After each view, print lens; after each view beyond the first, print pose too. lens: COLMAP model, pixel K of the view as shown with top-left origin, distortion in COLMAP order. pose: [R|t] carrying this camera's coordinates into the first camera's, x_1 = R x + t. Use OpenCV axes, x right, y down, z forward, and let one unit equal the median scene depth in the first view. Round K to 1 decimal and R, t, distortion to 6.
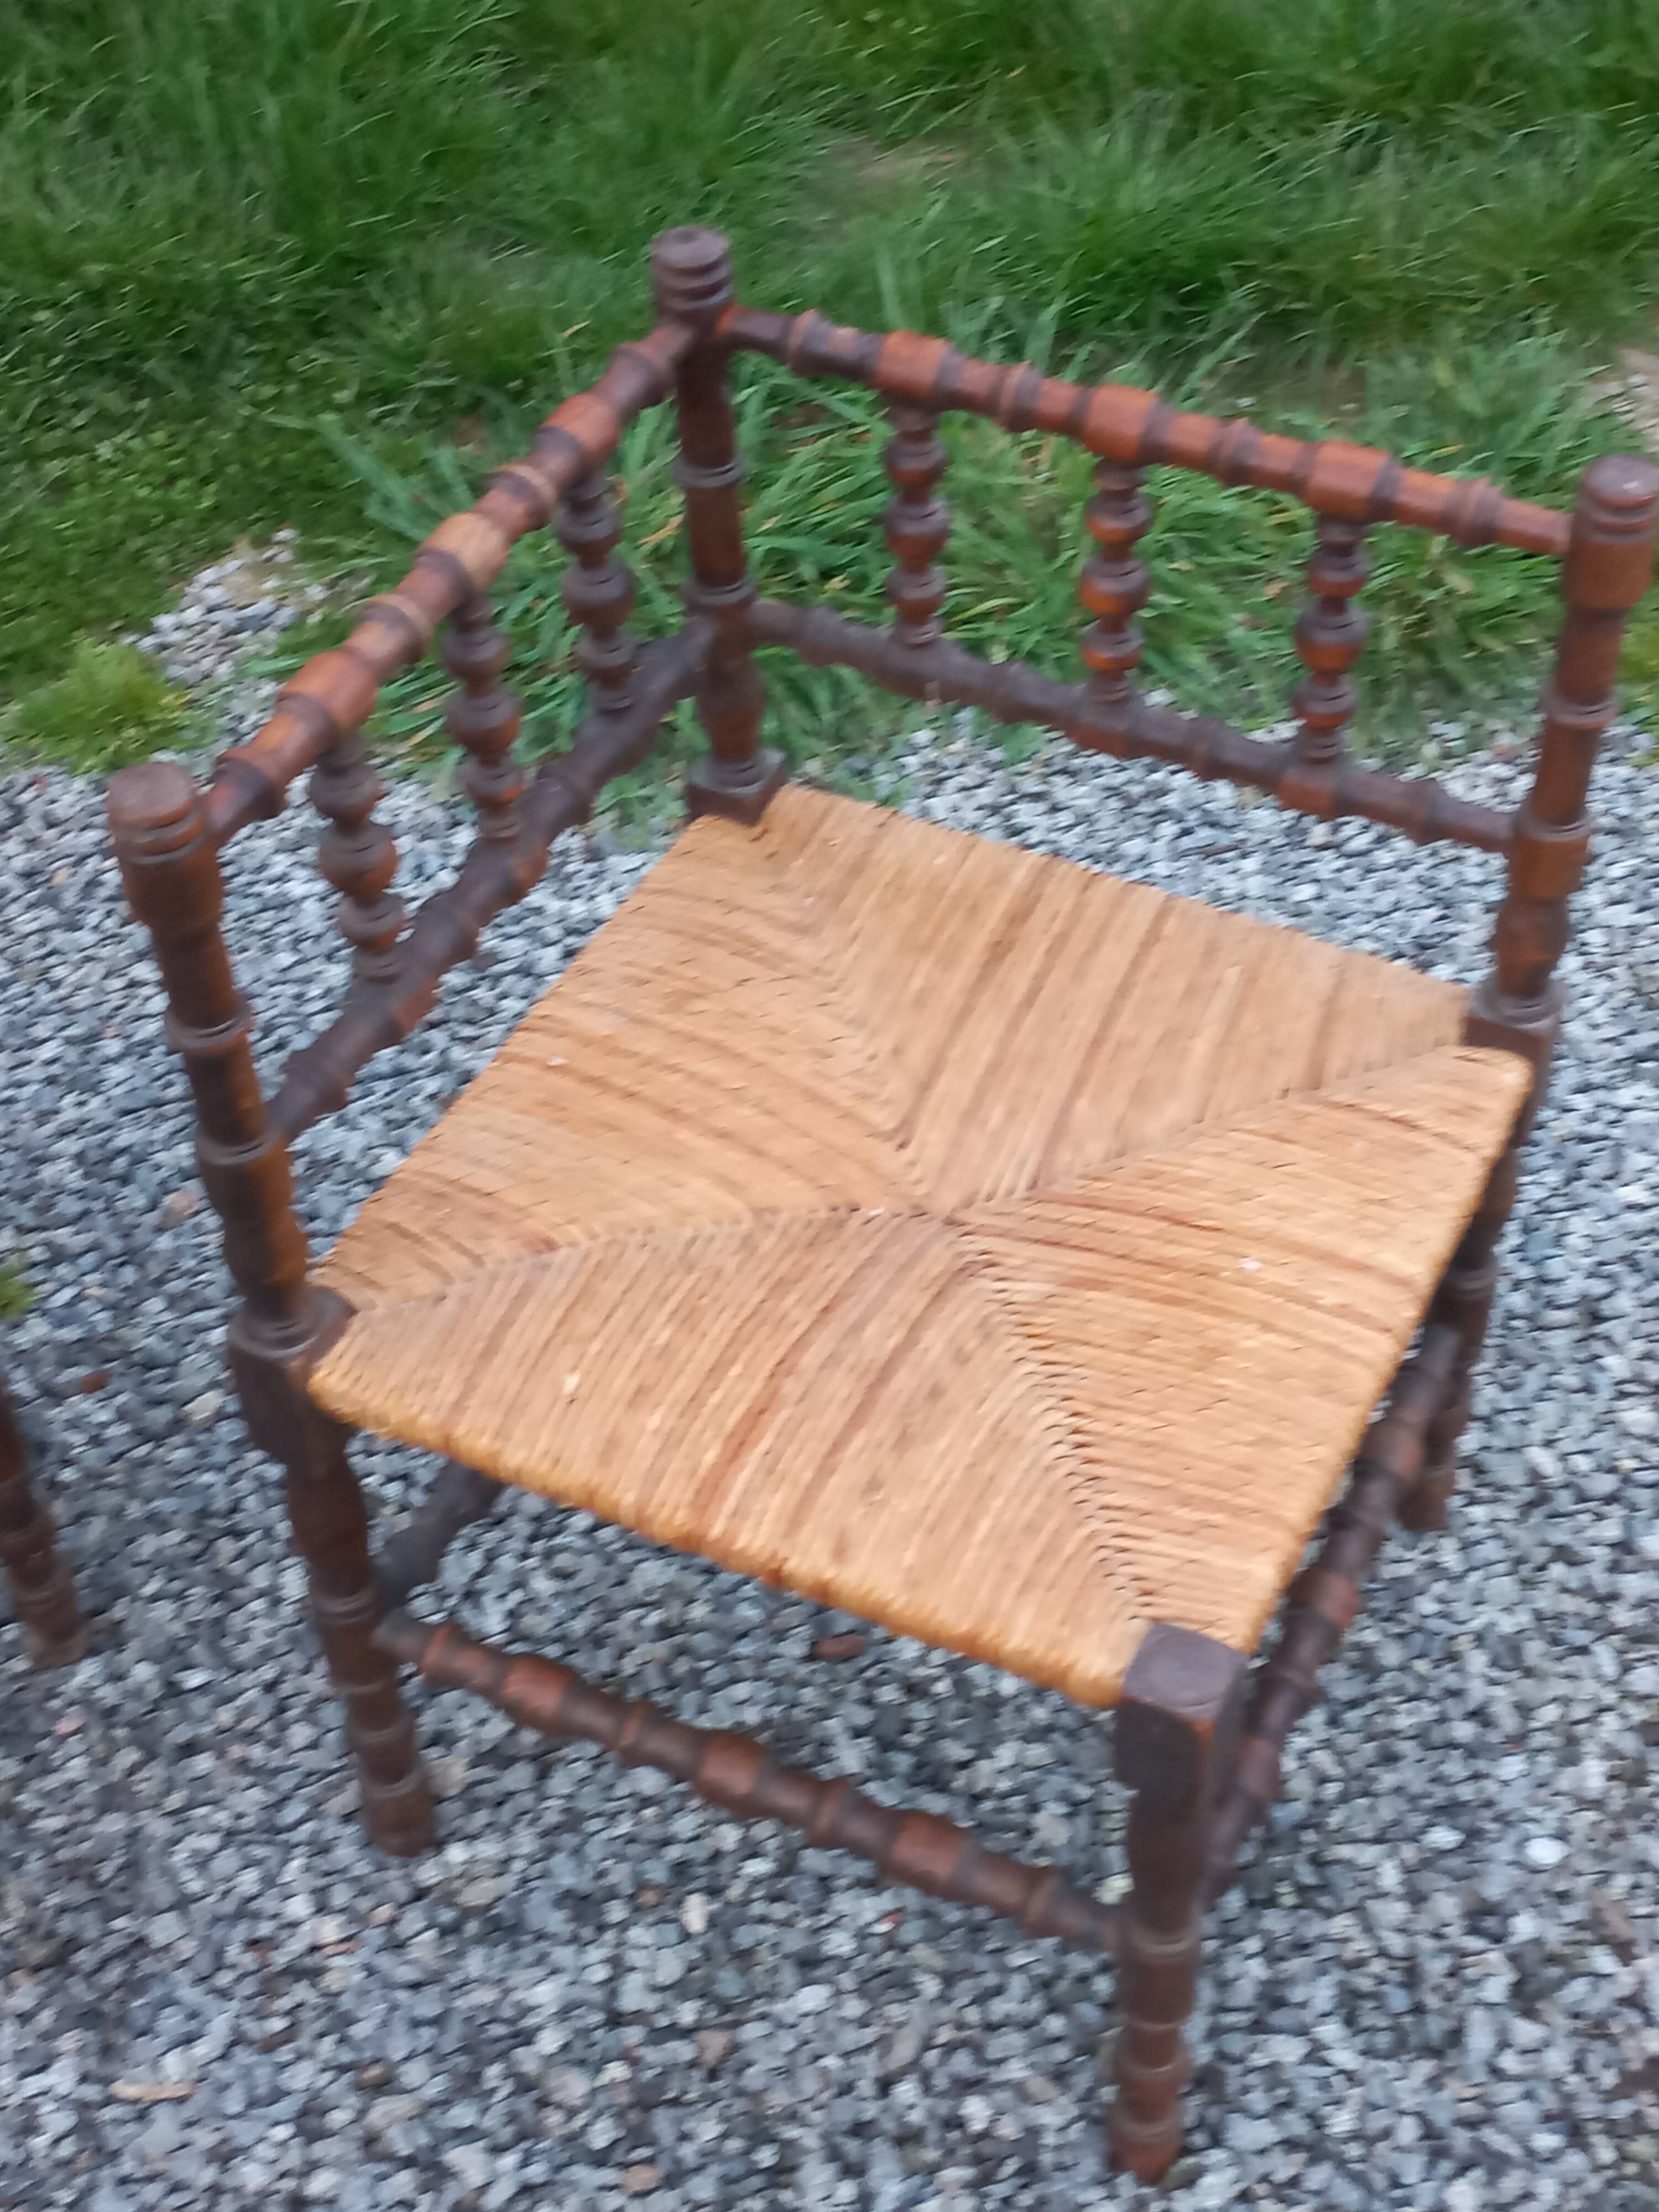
lens RADIAL K [[3208.7, 0, 816.3], [0, 3208.7, 1038.1], [0, 0, 1]] dist [0.090282, -0.045016]
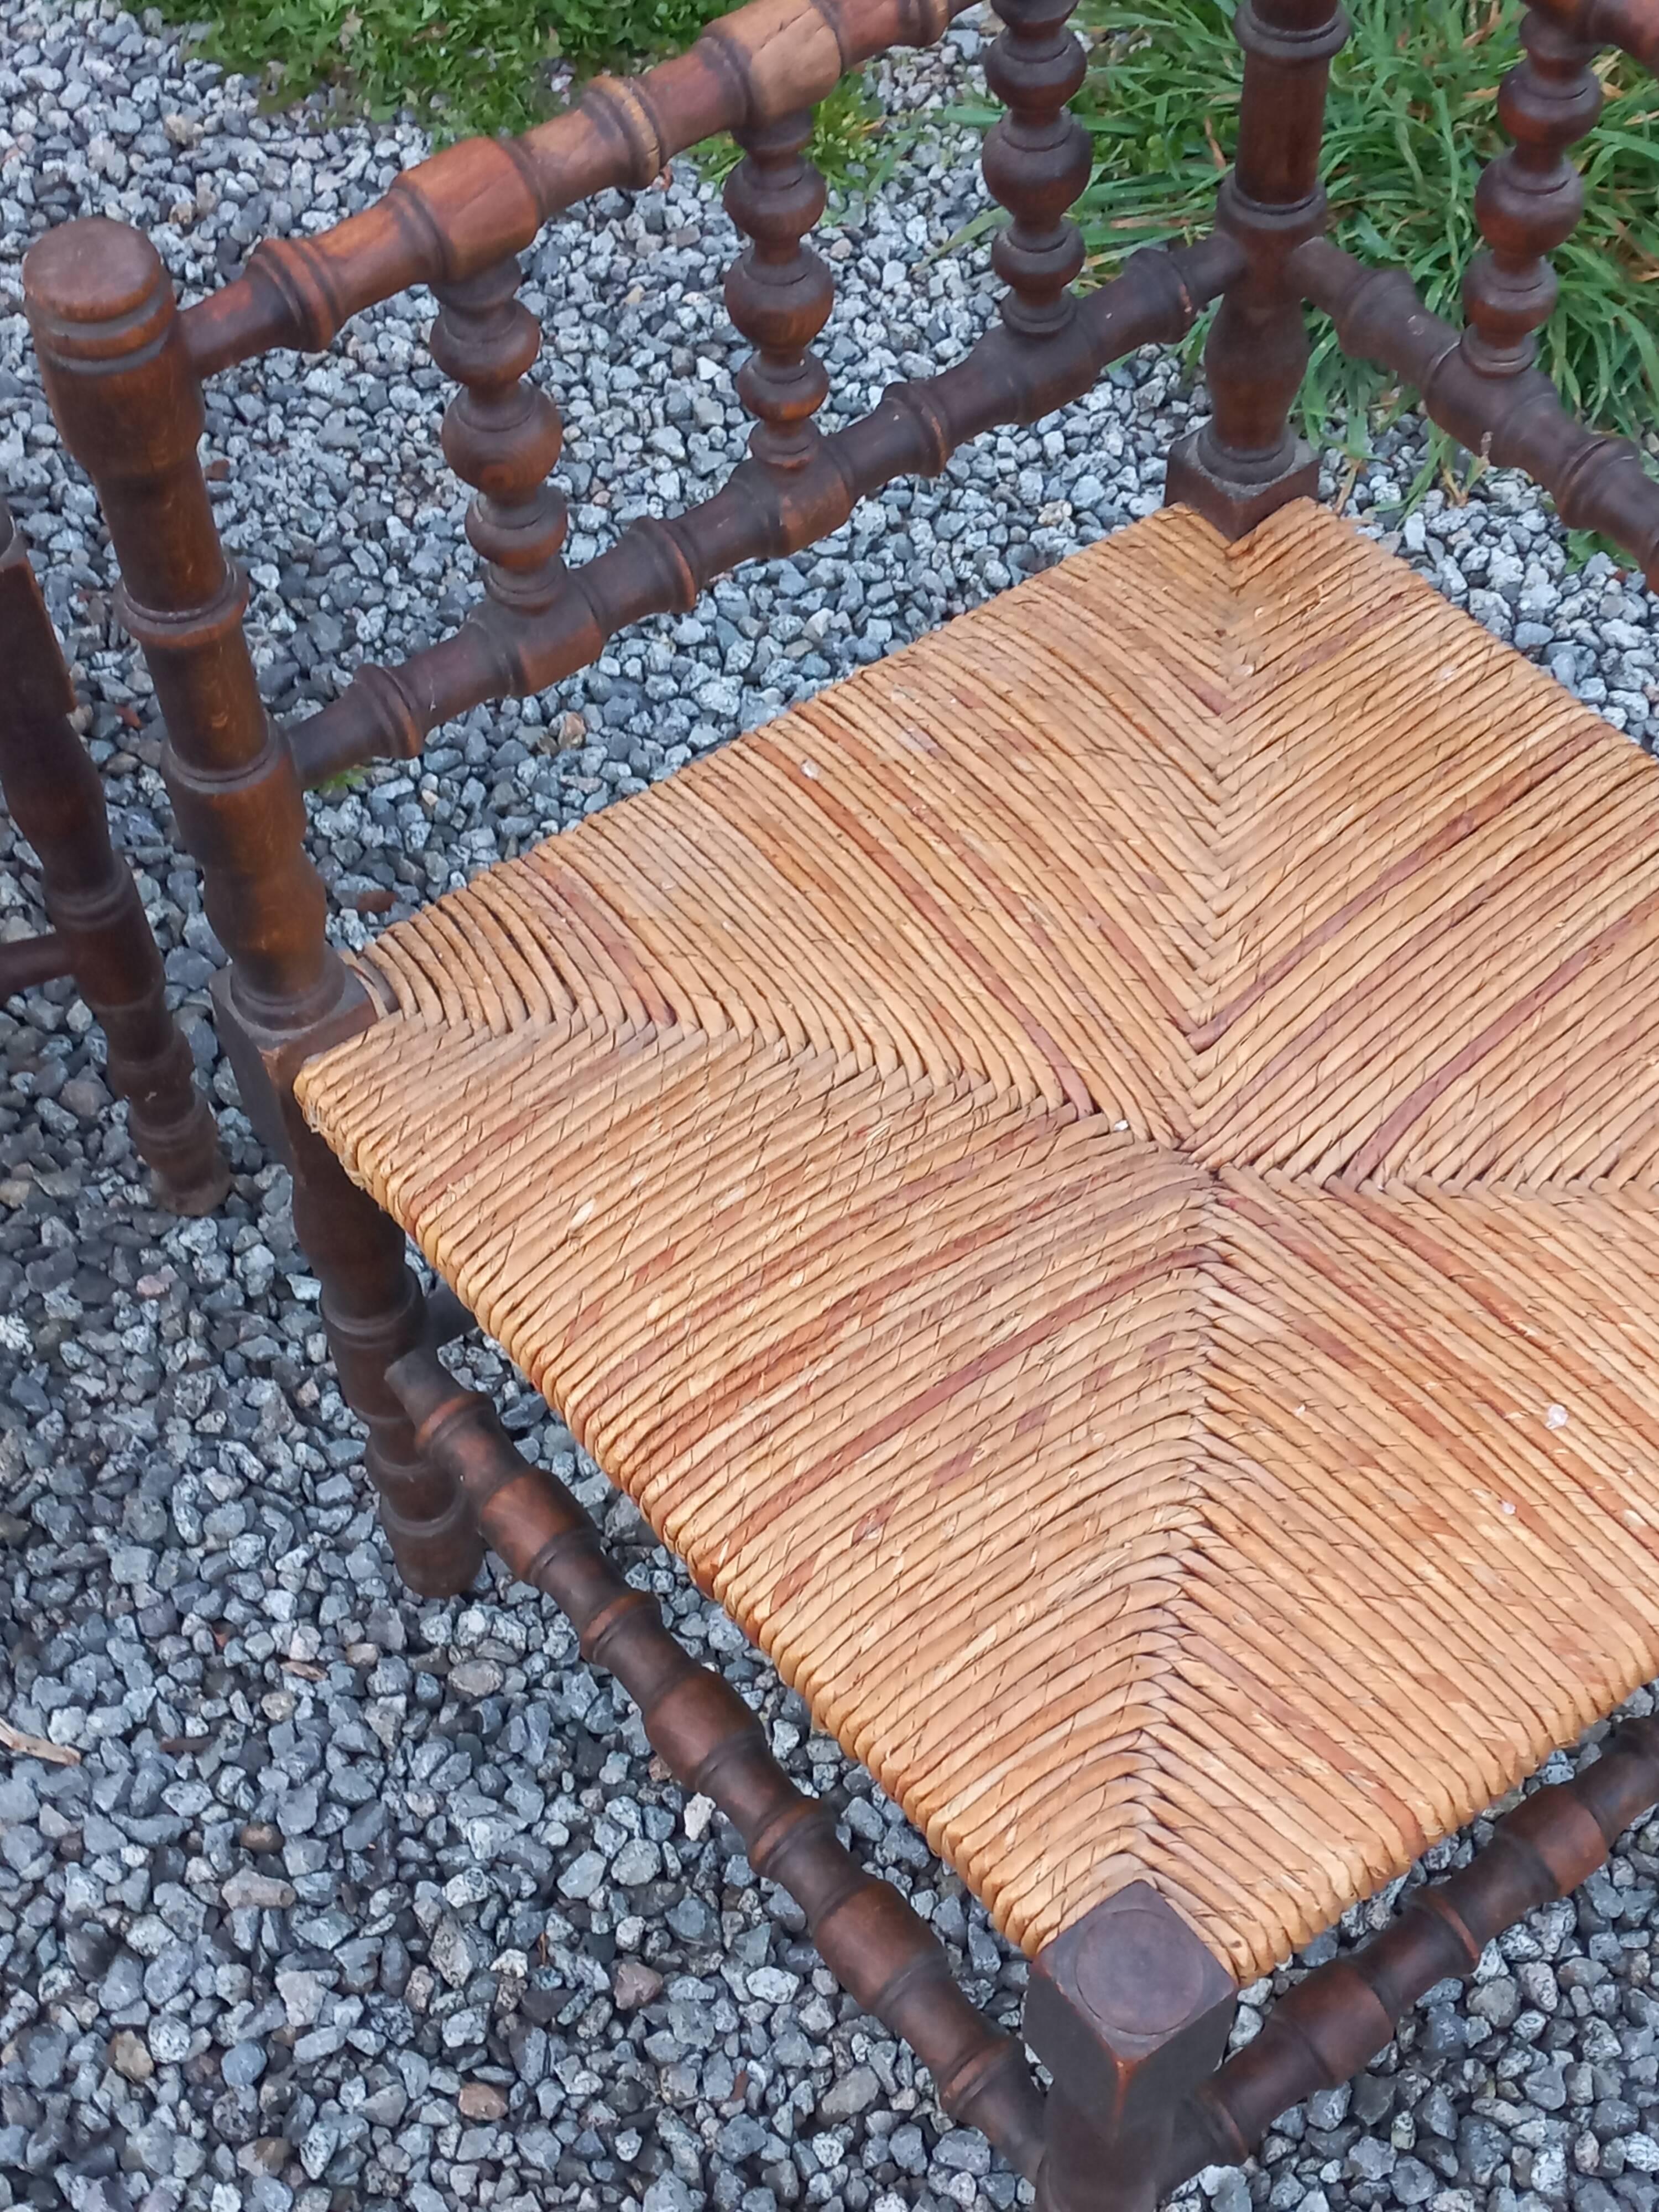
lens RADIAL K [[3197.7, 0, 792.4], [0, 3197.7, 1071.6], [0, 0, 1]] dist [0.107240, -0.134698]
pose [[0.897604, 0.365812, -0.245944, 0.112787], [-0.316523, 0.923204, 0.217963, -0.081247], [0.306790, -0.117798, 0.944459, 0.274109]]
